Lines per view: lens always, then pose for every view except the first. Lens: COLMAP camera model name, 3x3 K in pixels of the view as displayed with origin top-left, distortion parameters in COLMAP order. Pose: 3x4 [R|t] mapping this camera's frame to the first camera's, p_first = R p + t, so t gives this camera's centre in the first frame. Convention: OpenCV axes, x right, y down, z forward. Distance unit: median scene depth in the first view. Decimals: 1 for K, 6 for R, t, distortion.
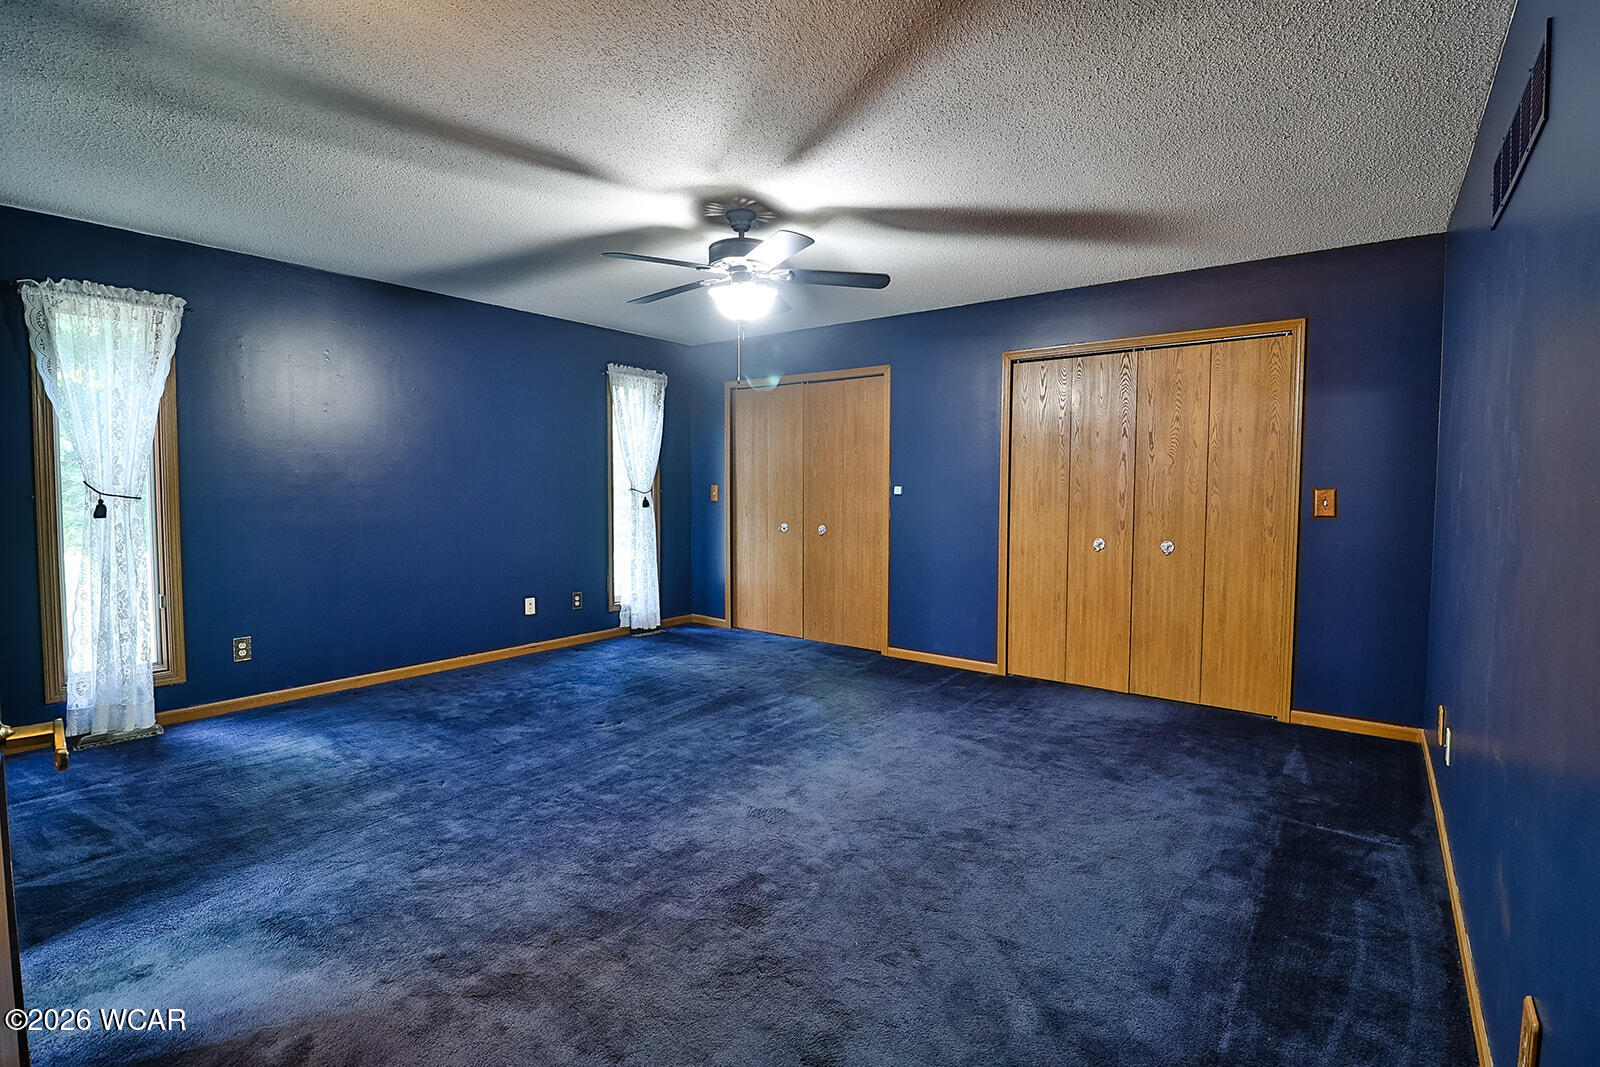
lens RADIAL K [[768.8, 0, 796.3], [0, 768.8, 526.5], [0, 0, 1]] dist [-0.000704, -0.012457]
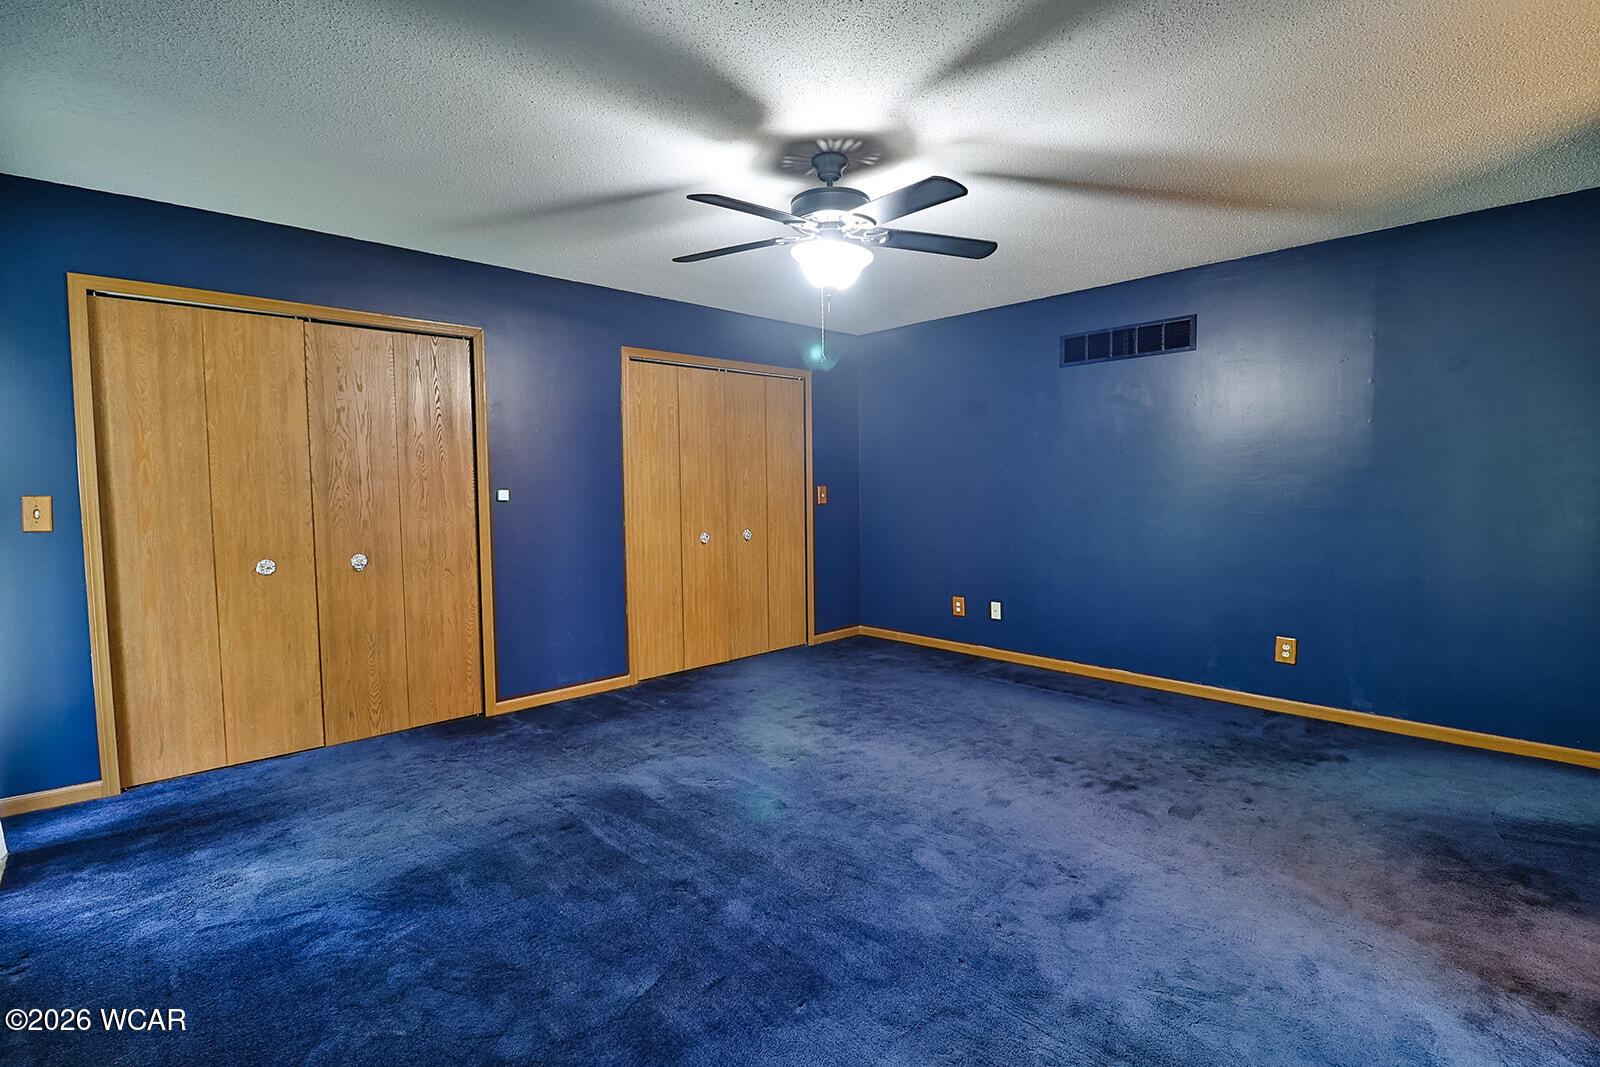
lens RADIAL K [[768.8, 0, 796.3], [0, 768.8, 526.5], [0, 0, 1]] dist [-0.000704, -0.012457]
pose [[0.121767, -0.056752, 0.990935, -0.679949], [0.067978, 0.996497, 0.048717, -0.038269], [-0.990228, 0.061430, 0.125198, 0.701998]]
